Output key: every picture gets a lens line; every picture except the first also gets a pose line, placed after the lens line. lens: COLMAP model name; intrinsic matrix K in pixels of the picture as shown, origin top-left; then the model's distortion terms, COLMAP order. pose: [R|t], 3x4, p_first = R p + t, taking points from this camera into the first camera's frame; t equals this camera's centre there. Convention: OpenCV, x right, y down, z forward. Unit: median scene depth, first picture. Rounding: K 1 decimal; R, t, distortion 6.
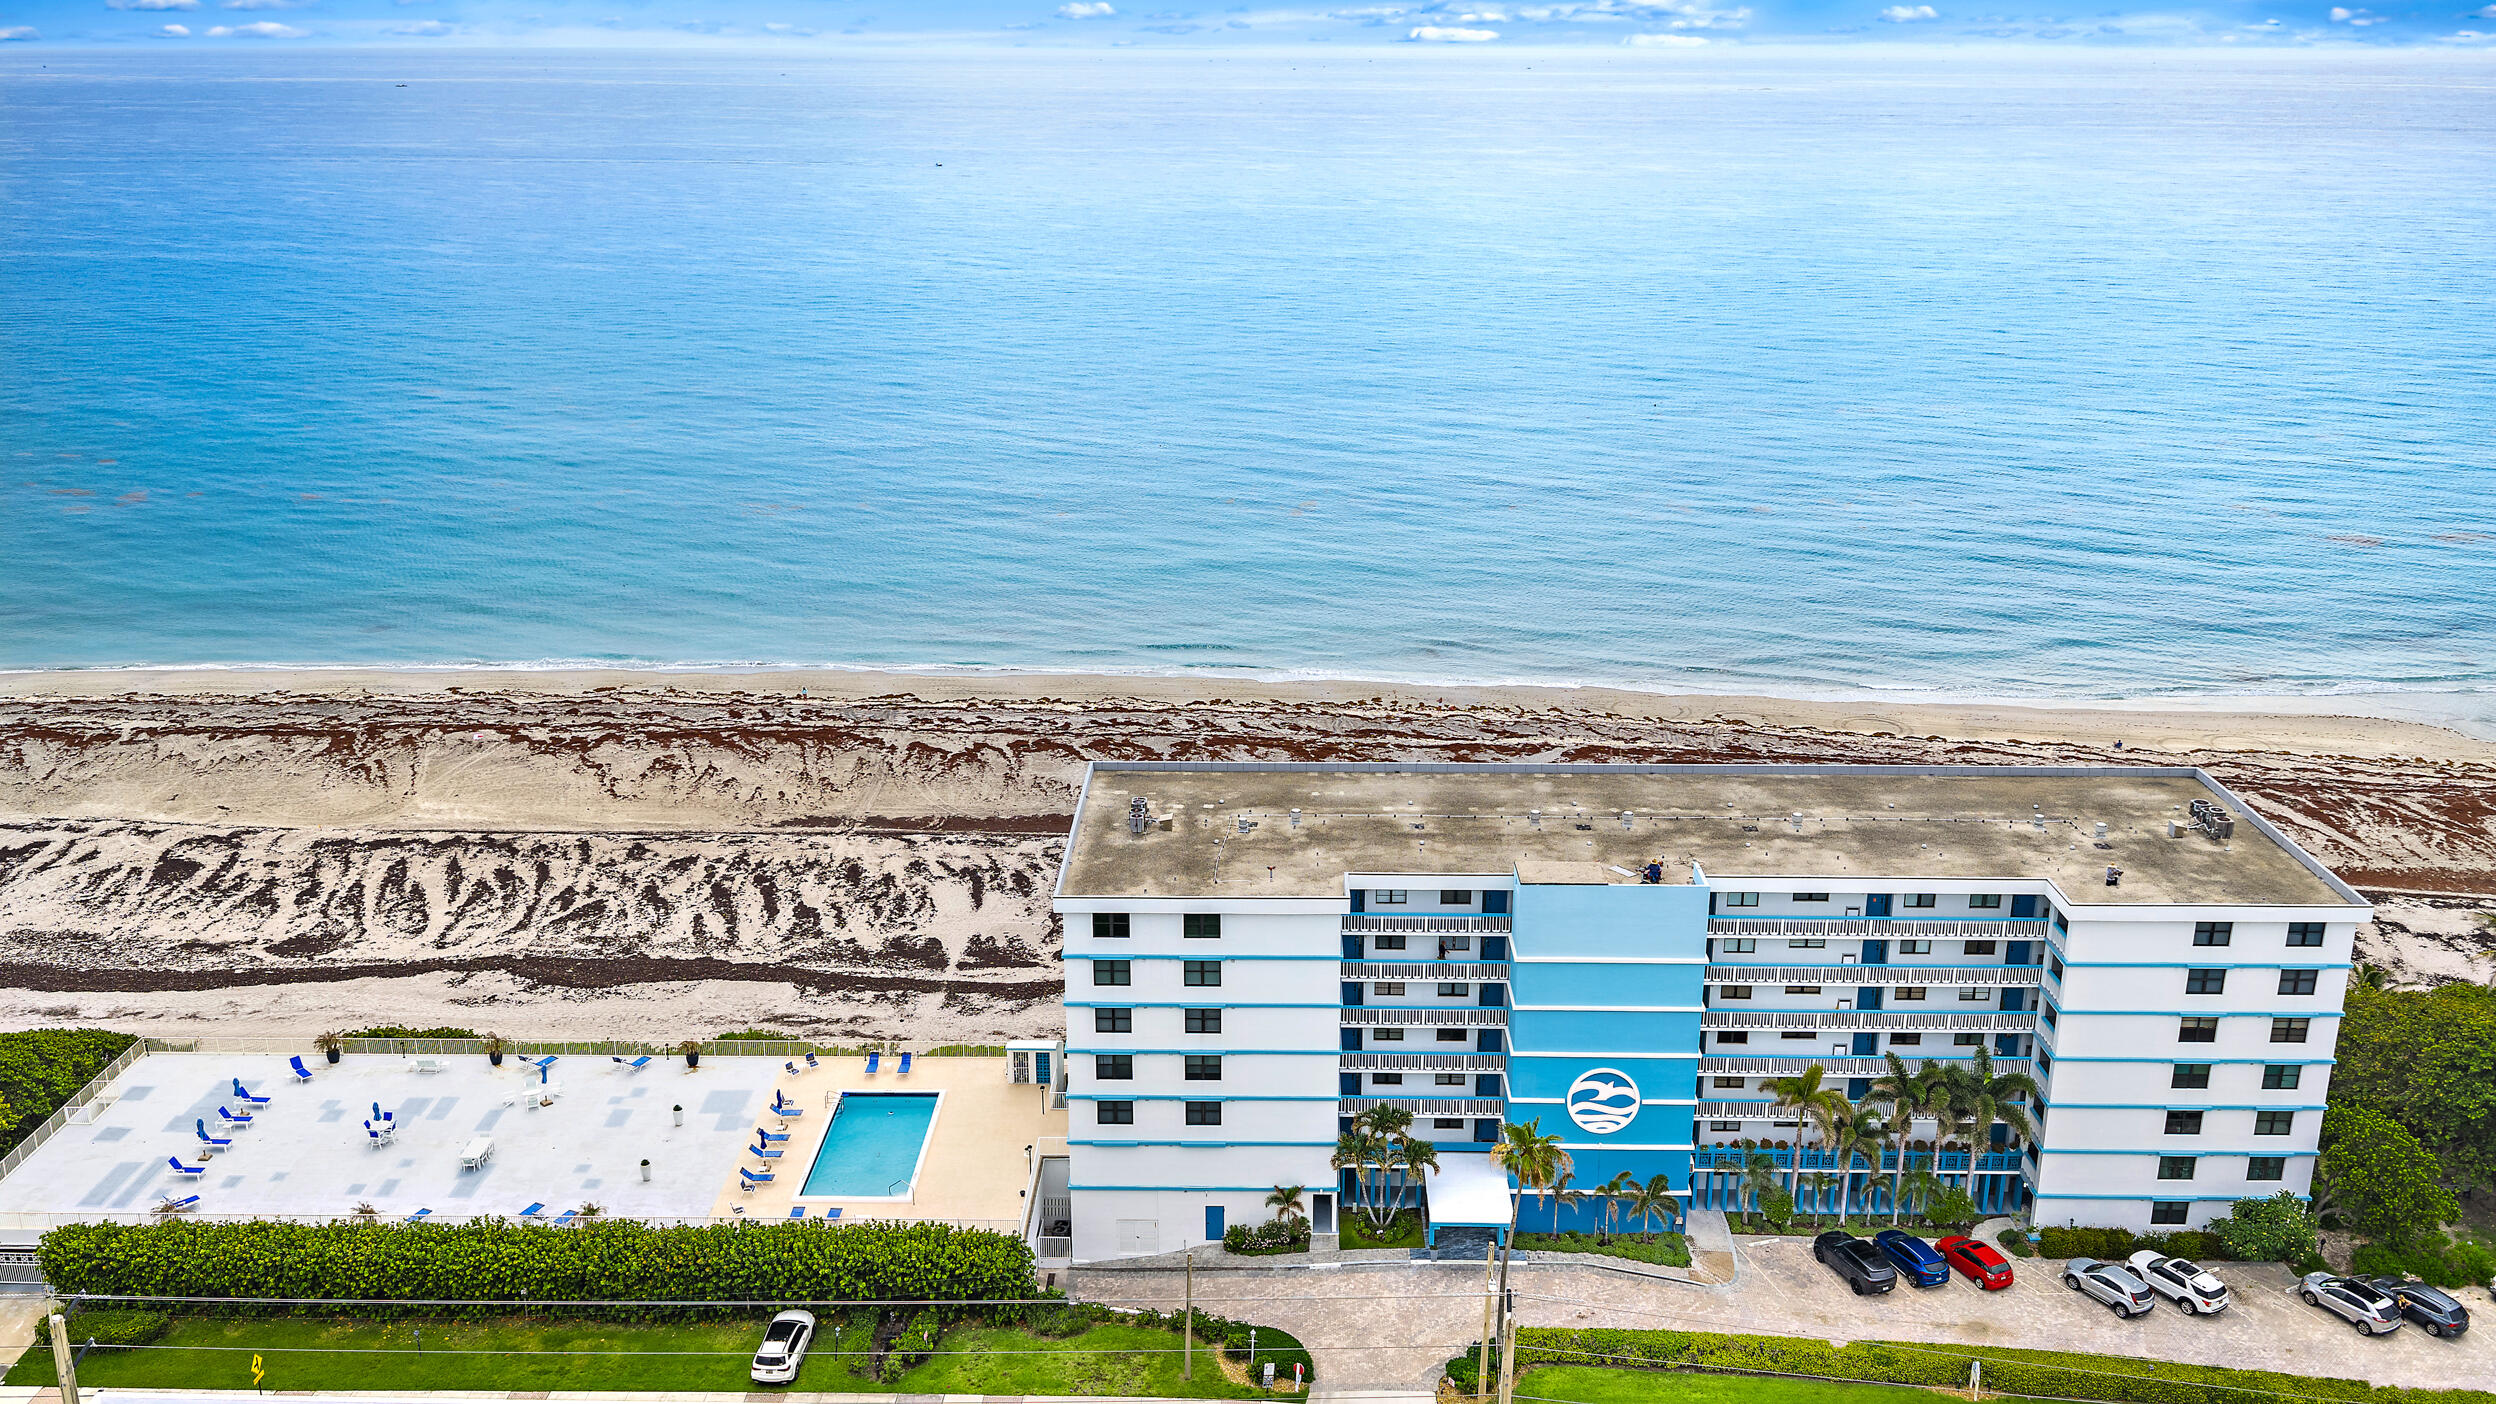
lens RADIAL K [[2056.7, 0, 1248.0], [0, 2056.7, 702.0], [0, 0, 1]] dist [0.034882, -0.069045]
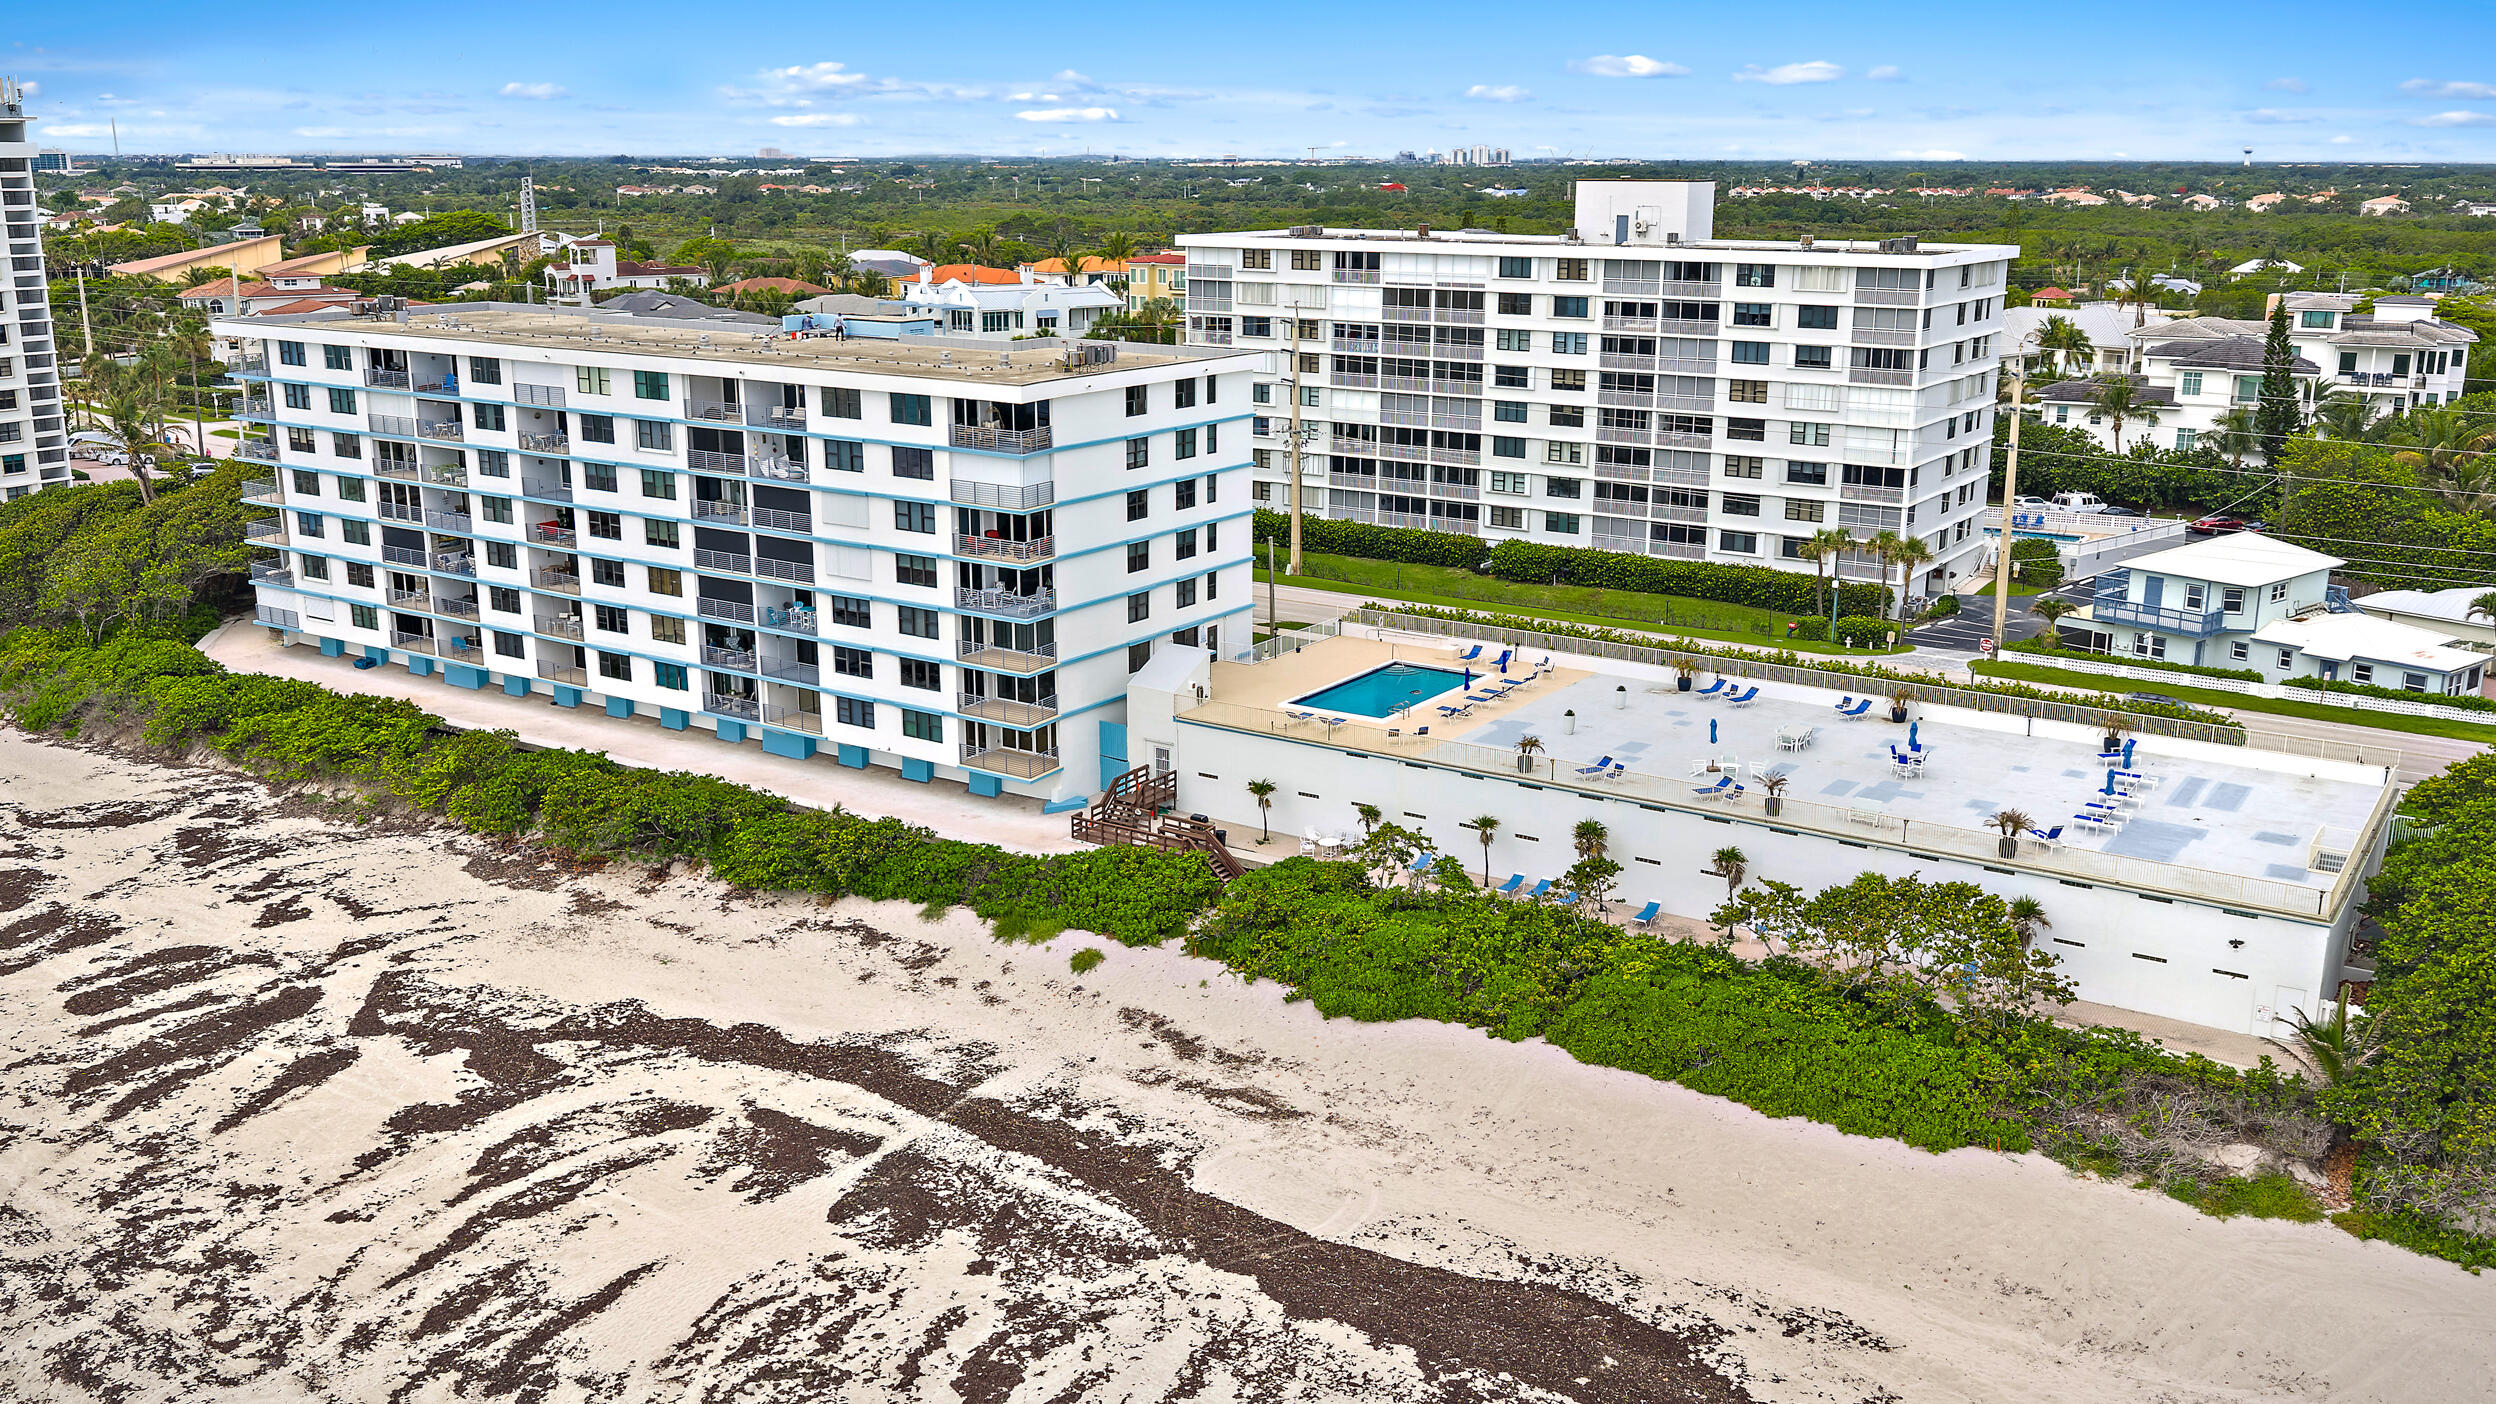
lens RADIAL K [[2112.9, 0, 1248.0], [0, 2112.9, 702.0], [0, 0, 1]] dist [0.039905, -0.082692]
pose [[-0.841253, -0.137014, 0.522991, -0.669029], [0.163912, 0.857186, 0.488226, -0.279765], [-0.515195, 0.496446, -0.698653, 1.803139]]
